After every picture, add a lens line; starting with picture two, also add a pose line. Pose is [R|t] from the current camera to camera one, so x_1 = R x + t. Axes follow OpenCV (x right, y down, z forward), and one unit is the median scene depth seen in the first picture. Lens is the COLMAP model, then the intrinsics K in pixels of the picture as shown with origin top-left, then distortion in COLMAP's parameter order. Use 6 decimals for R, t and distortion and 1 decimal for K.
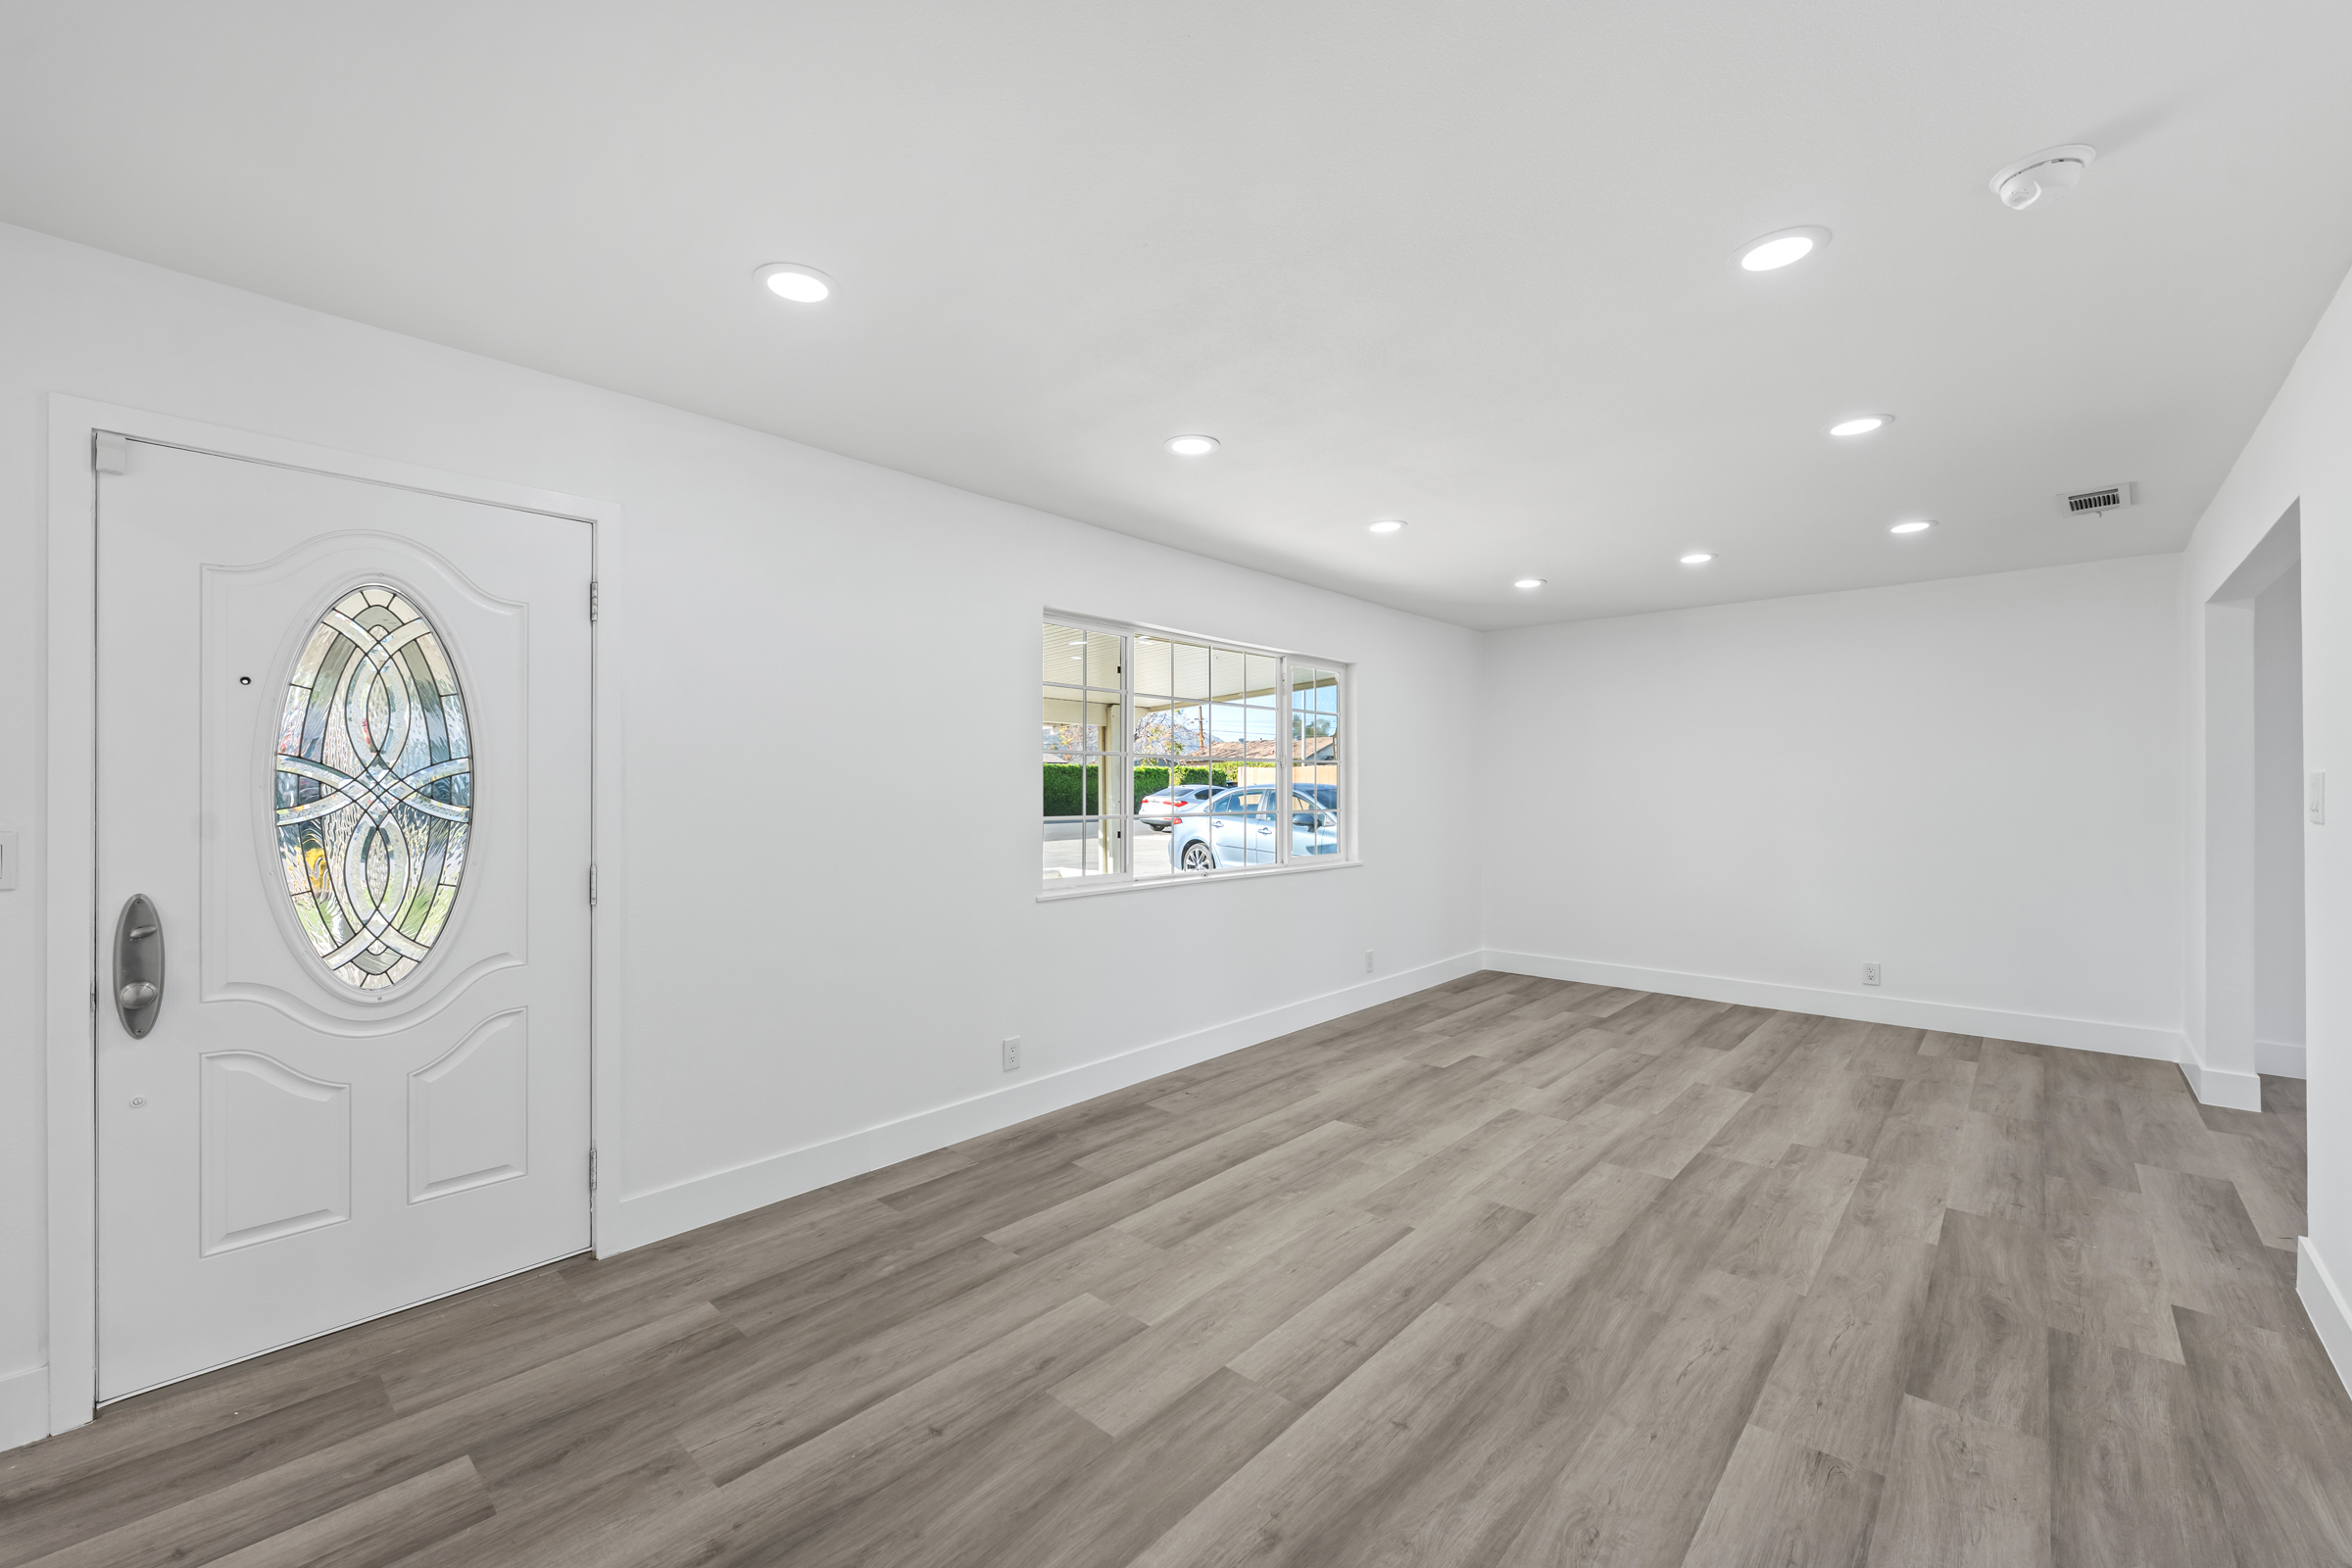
lens RADIAL K [[947.0, 0, 1176.0], [0, 947.0, 784.0], [0, 0, 1]] dist [-0.000418, -0.000243]
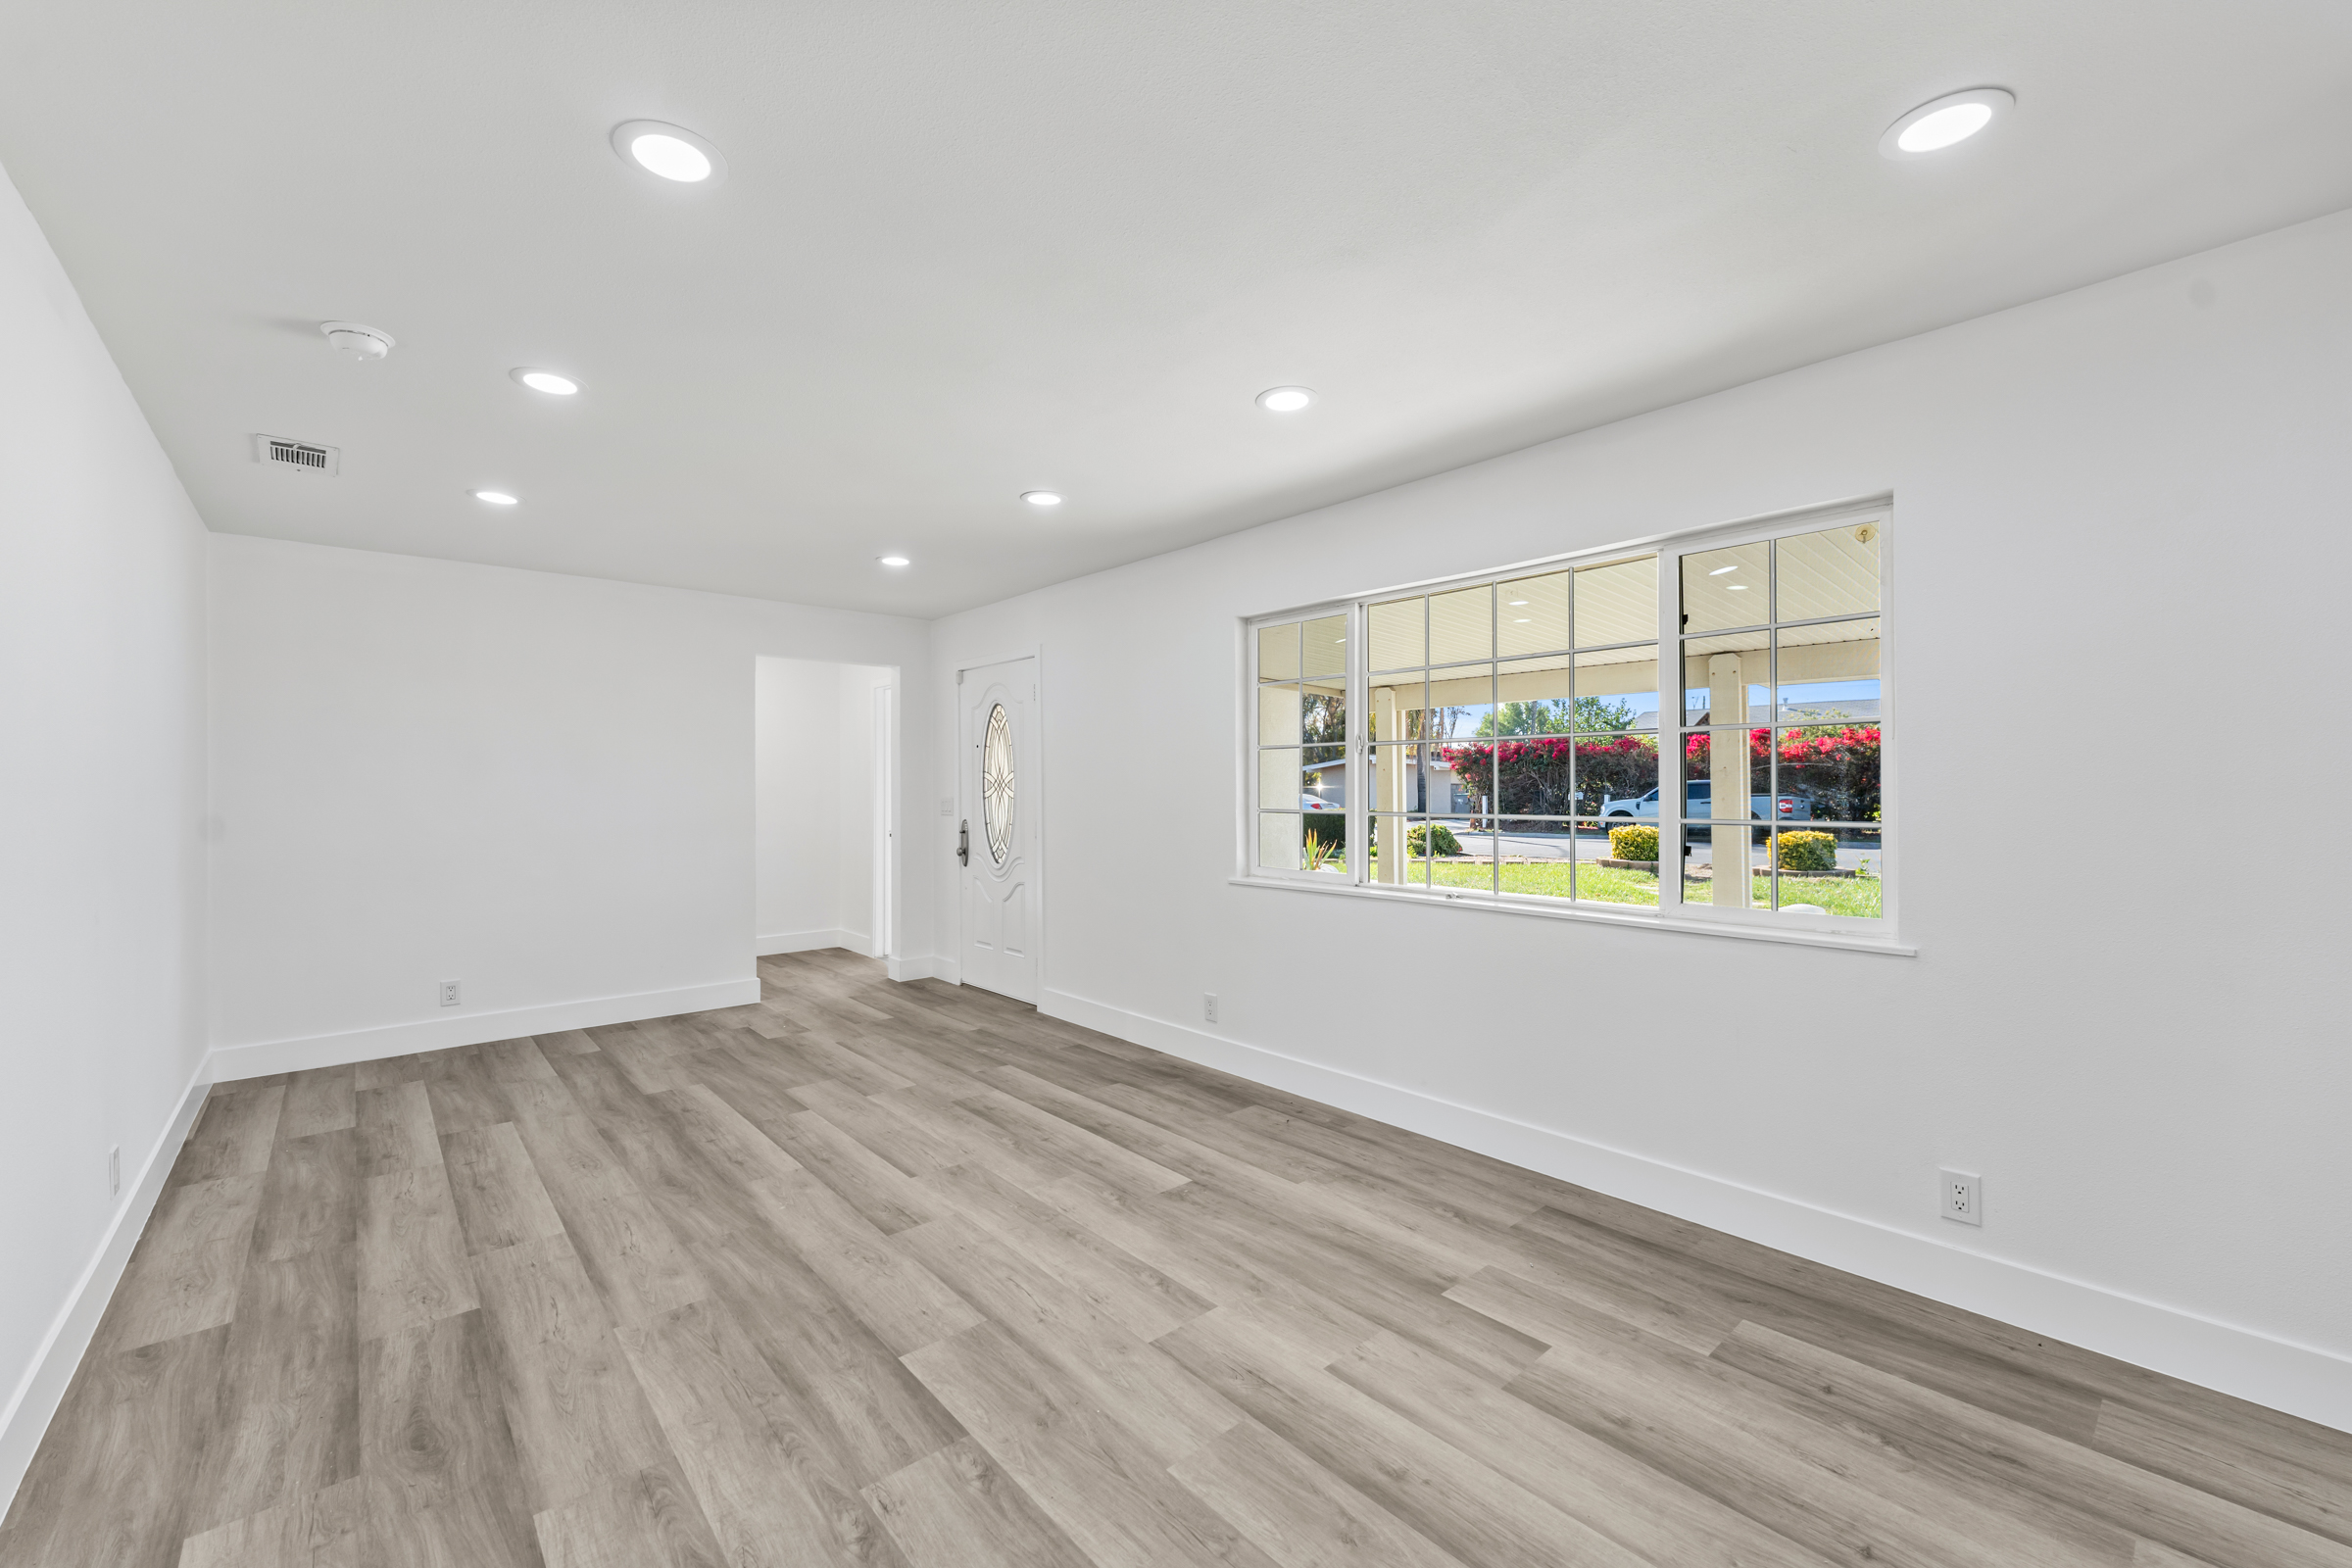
lens RADIAL K [[947.0, 0, 1176.0], [0, 947.0, 784.0], [0, 0, 1]] dist [-0.000418, -0.000243]
pose [[-0.113430, -0.001725, -0.993544, 1.119488], [0.008013, 0.999964, -0.002651, 0.009751], [0.993514, -0.008262, -0.113412, 1.216460]]
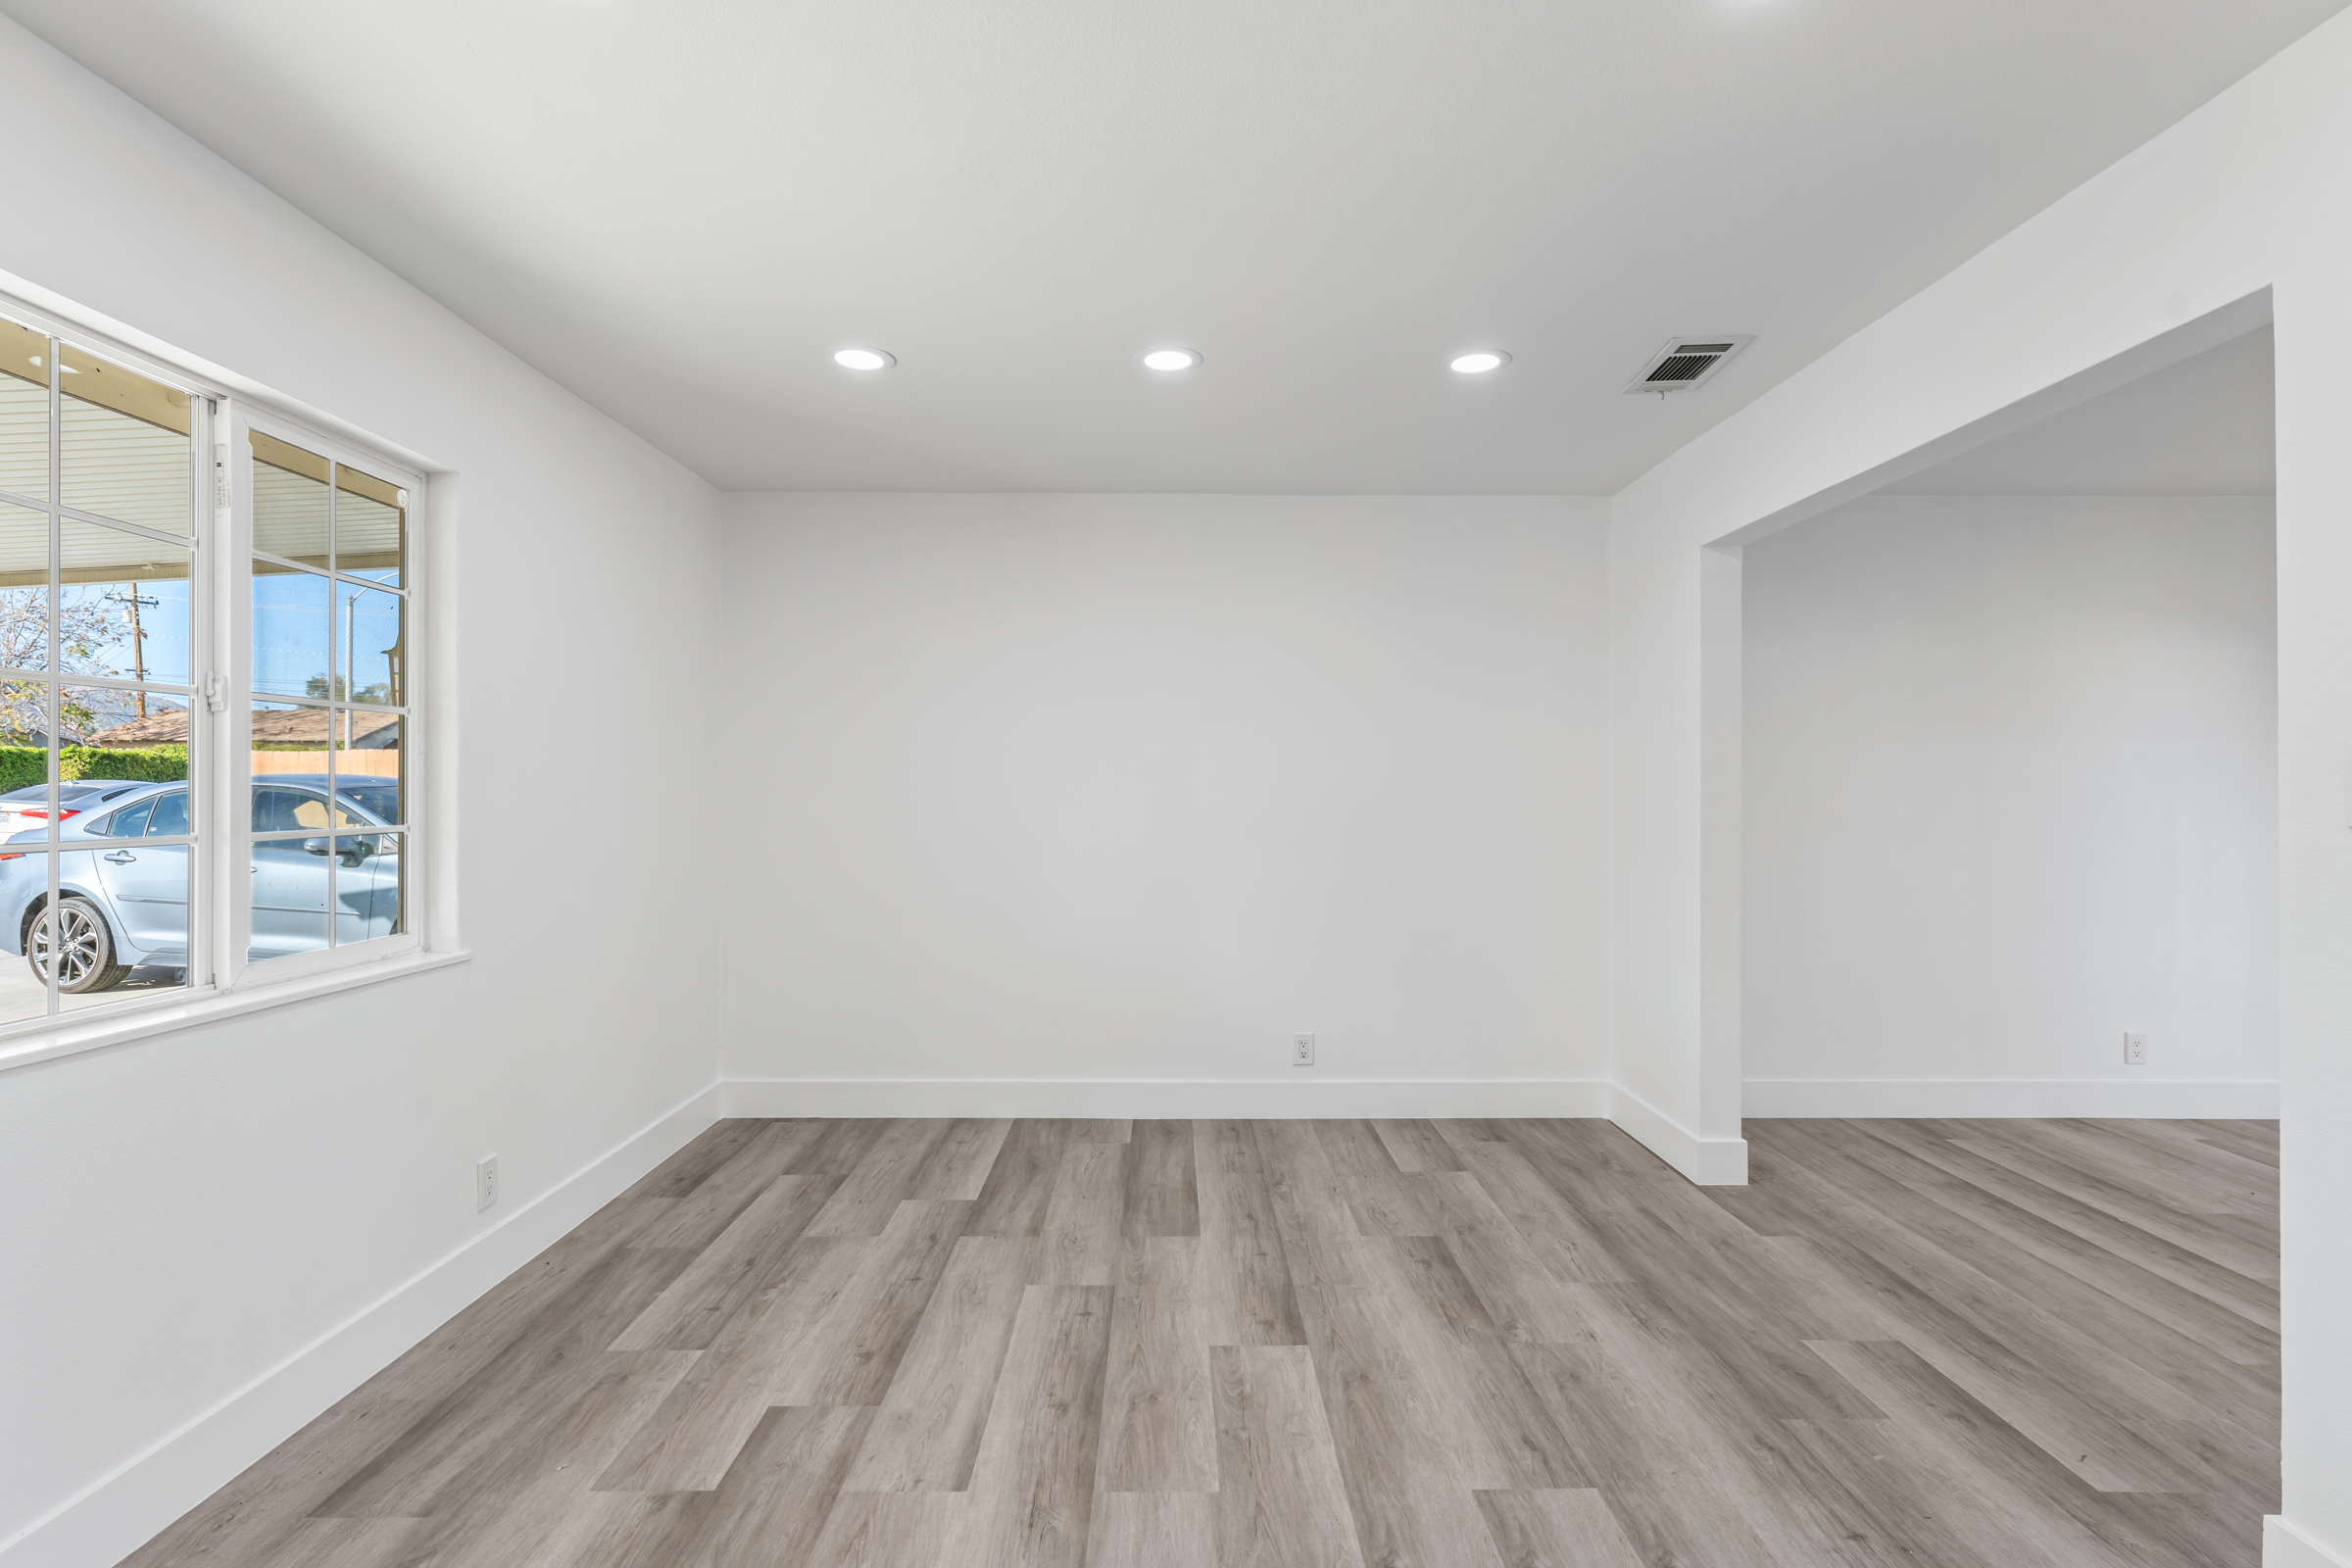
lens RADIAL K [[1178.2, 0, 1176.0], [0, 1178.2, 784.0], [0, 0, 1]] dist [-0.001608, -0.000639]
pose [[0.734905, 0.005753, 0.678145, 0.123573], [-0.005563, 0.999982, -0.002456, 0.012632], [-0.678147, -0.001968, 0.734924, 0.687686]]
